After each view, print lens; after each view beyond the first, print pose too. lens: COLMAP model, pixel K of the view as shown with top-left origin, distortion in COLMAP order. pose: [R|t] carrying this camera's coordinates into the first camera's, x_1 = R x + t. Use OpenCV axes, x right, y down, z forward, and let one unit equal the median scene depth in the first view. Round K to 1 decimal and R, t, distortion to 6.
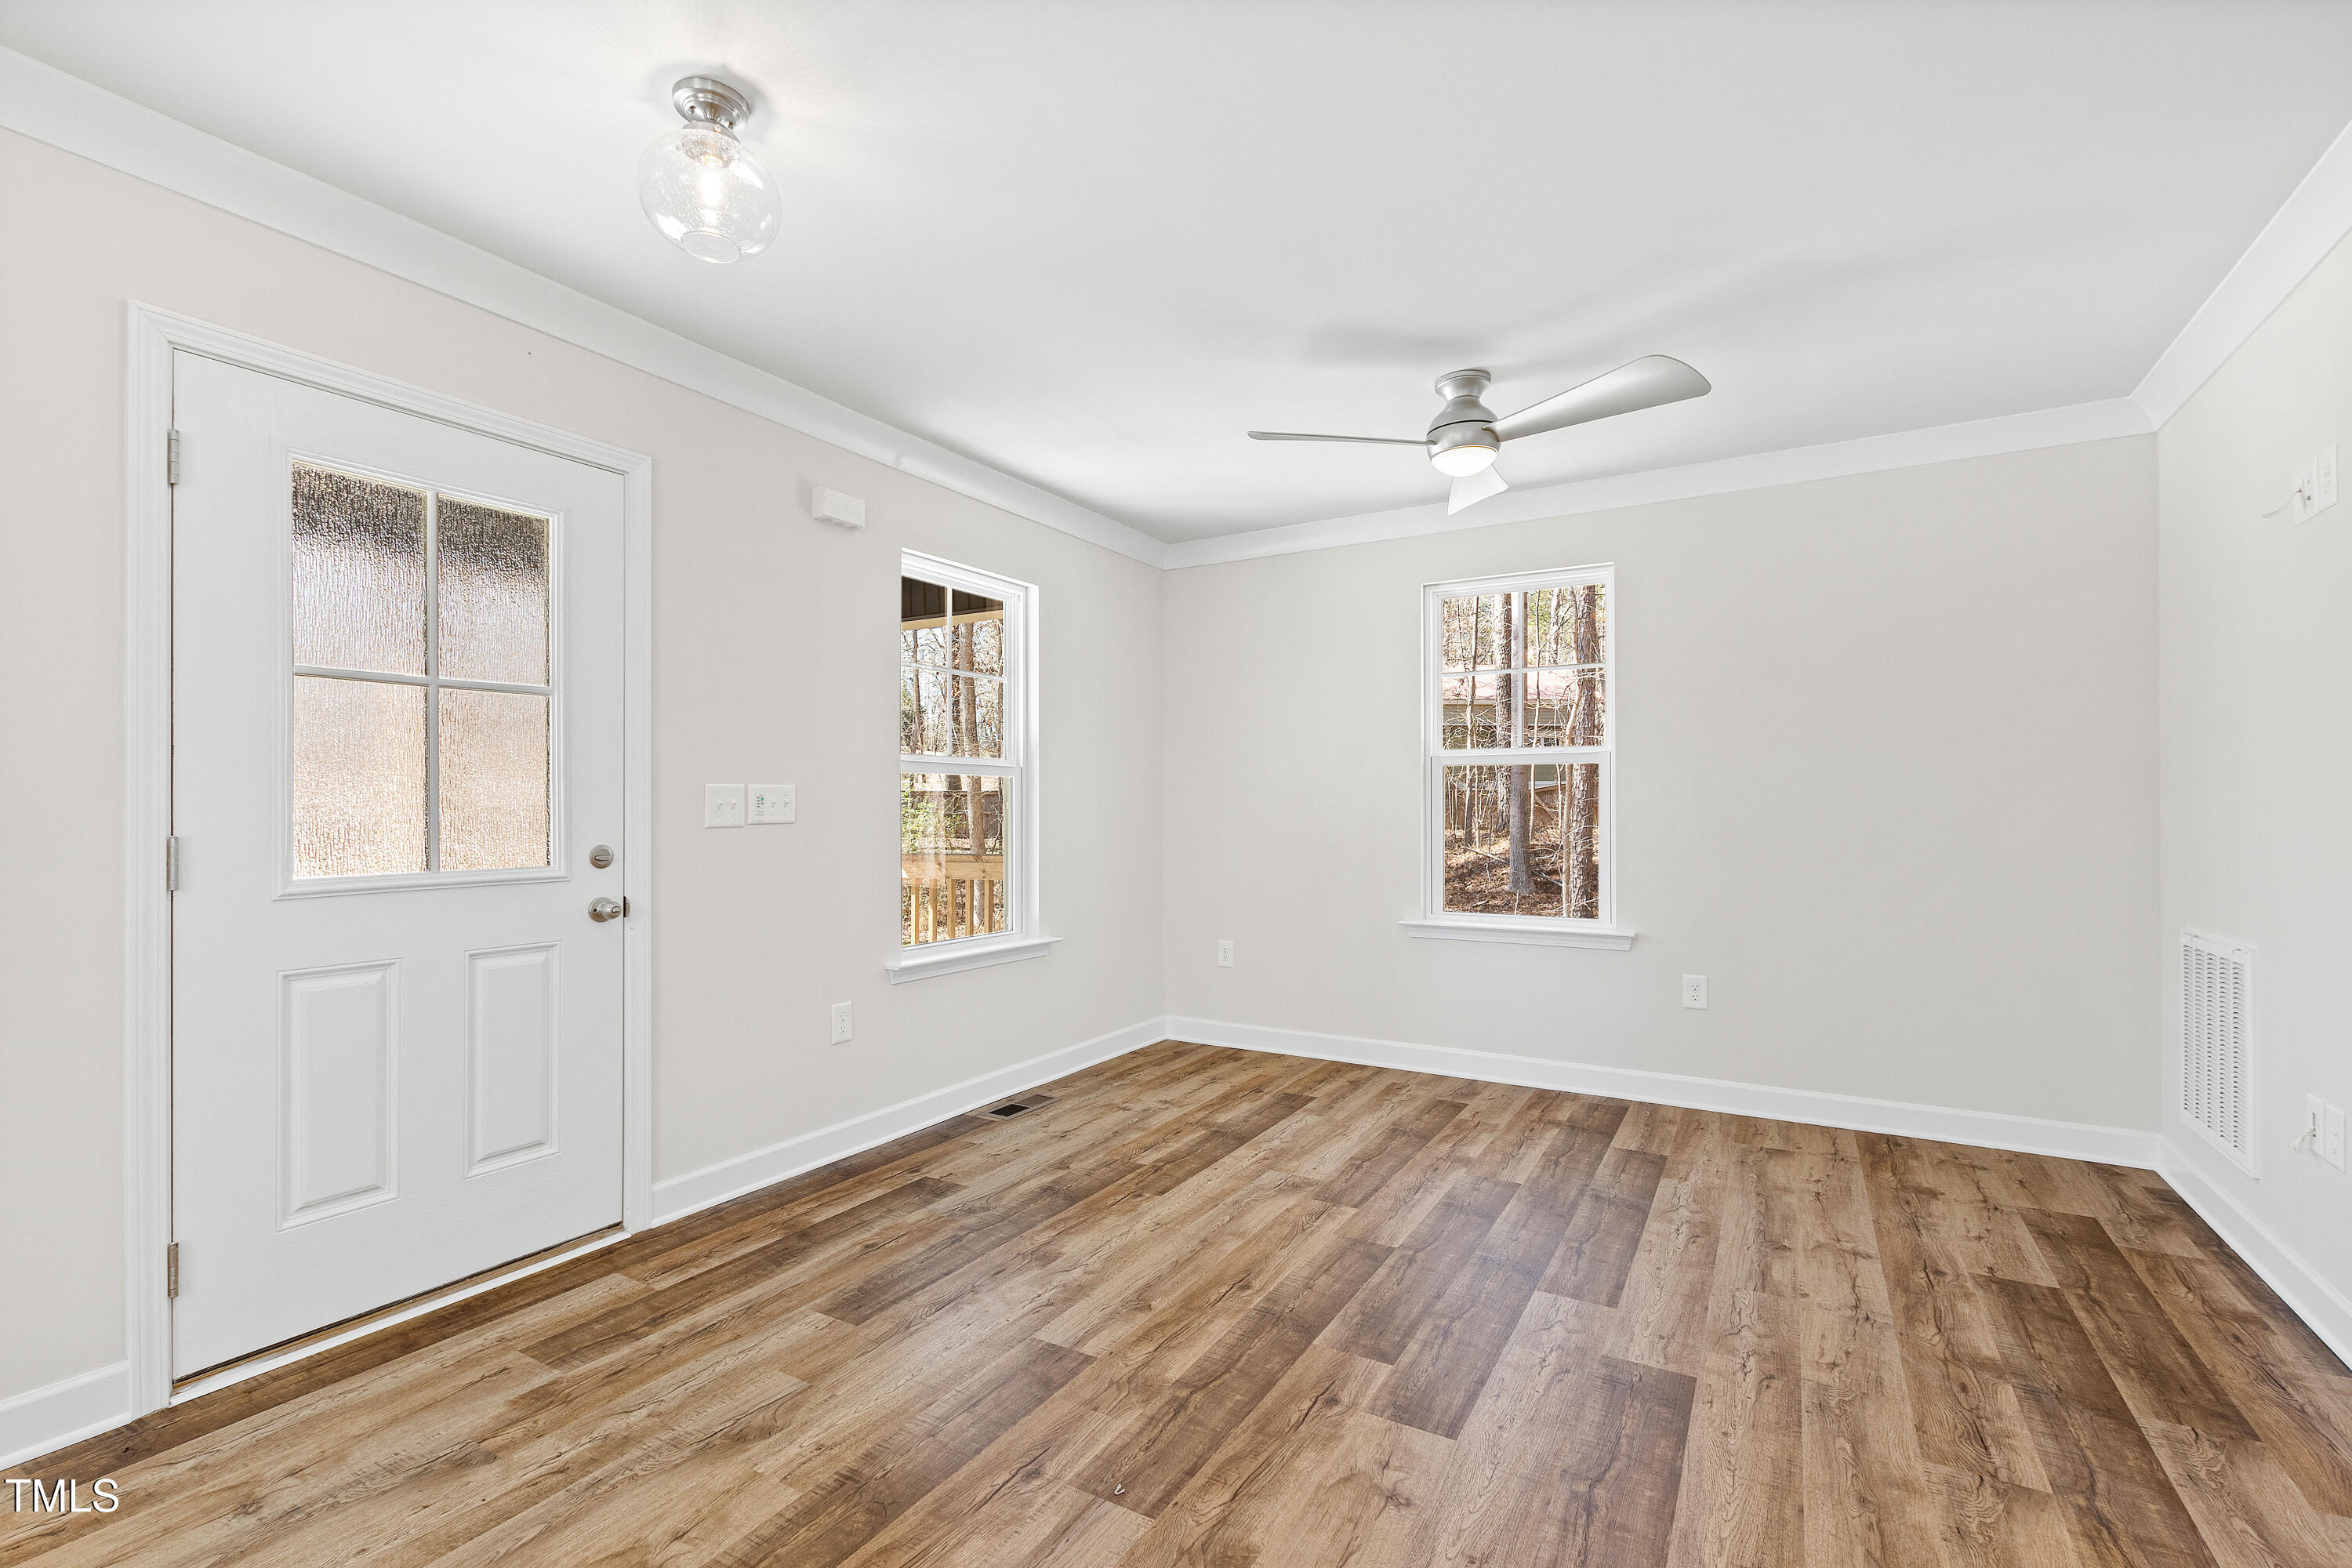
lens RADIAL K [[1038.6, 0, 1170.7], [0, 1038.6, 811.2], [0, 0, 1]] dist [0.009332, -0.003802]
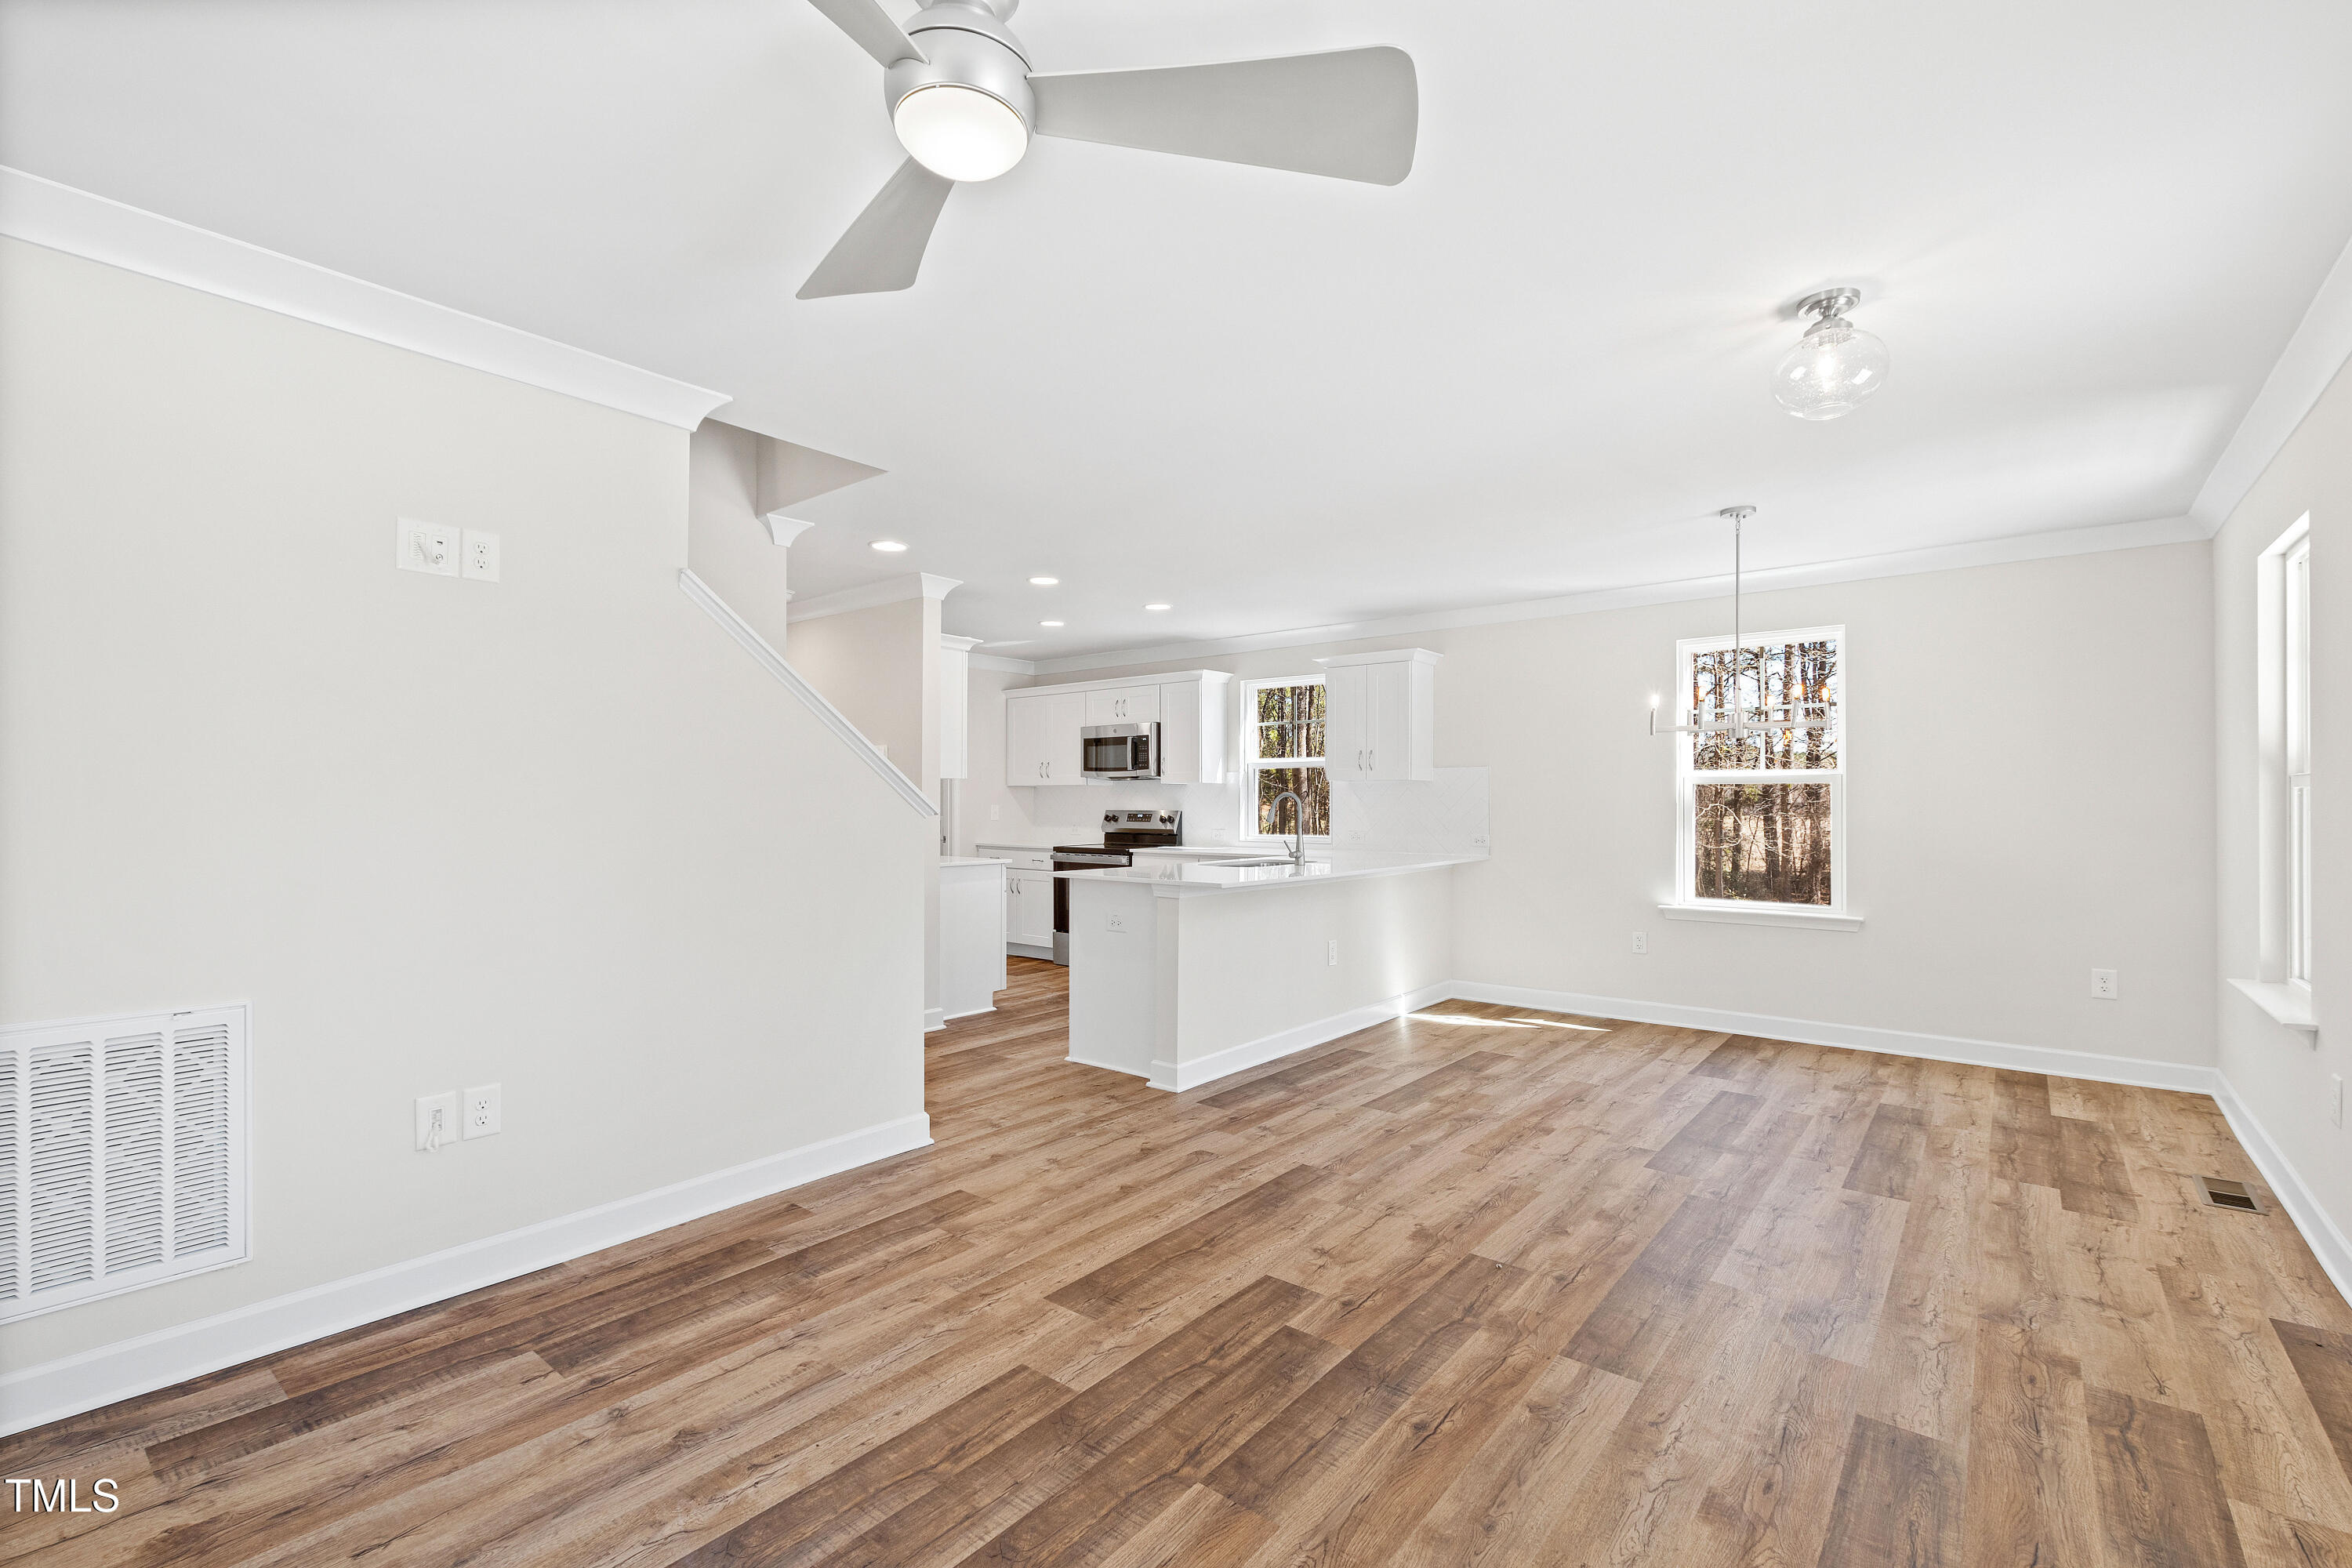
lens RADIAL K [[1020.2, 0, 1171.3], [0, 1020.2, 798.3], [0, 0, 1]] dist [0.000296, -0.000835]
pose [[-0.988451, 0.001673, 0.151530, 0.142766], [0.001332, 0.999996, -0.002352, -0.038525], [-0.151533, -0.002123, -0.988450, 1.826289]]
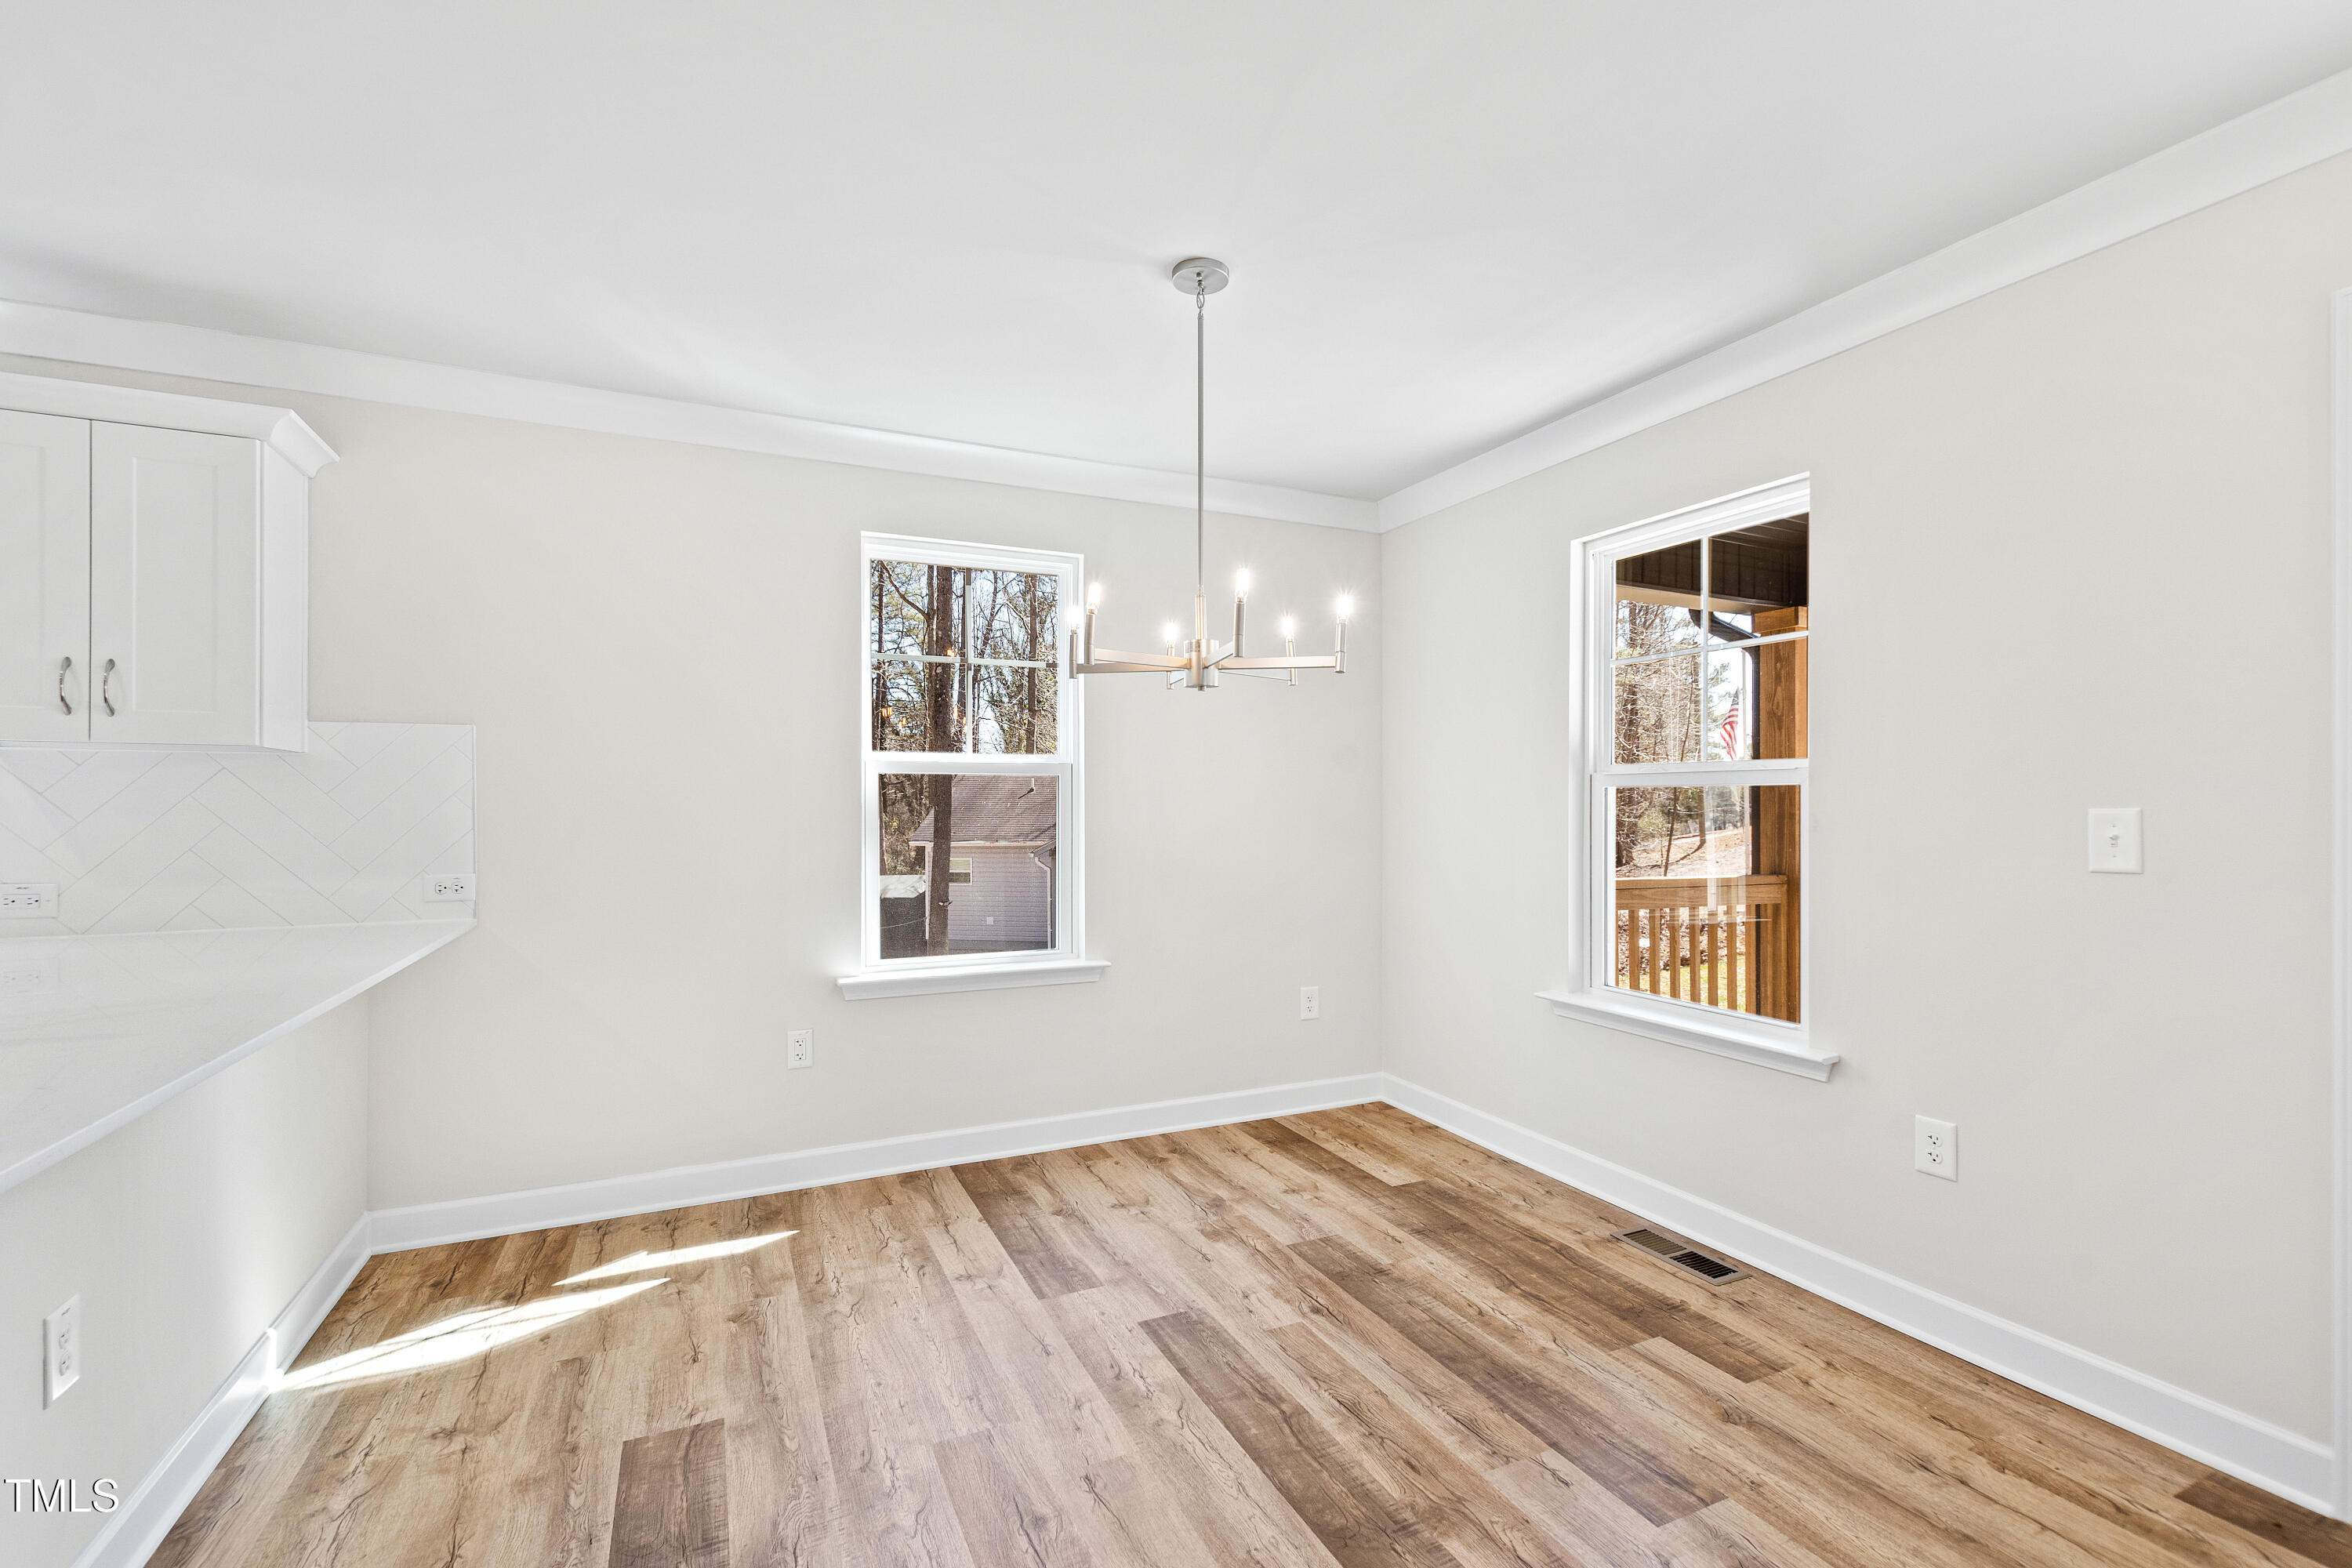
lens RADIAL K [[1020.2, 0, 1171.3], [0, 1020.2, 798.3], [0, 0, 1]] dist [0.000296, -0.000835]
pose [[-0.565553, 0.000685, -0.824712, 0.256897], [0.000083, 1.000000, 0.000774, -0.039889], [0.824712, 0.000370, -0.565553, 0.518873]]
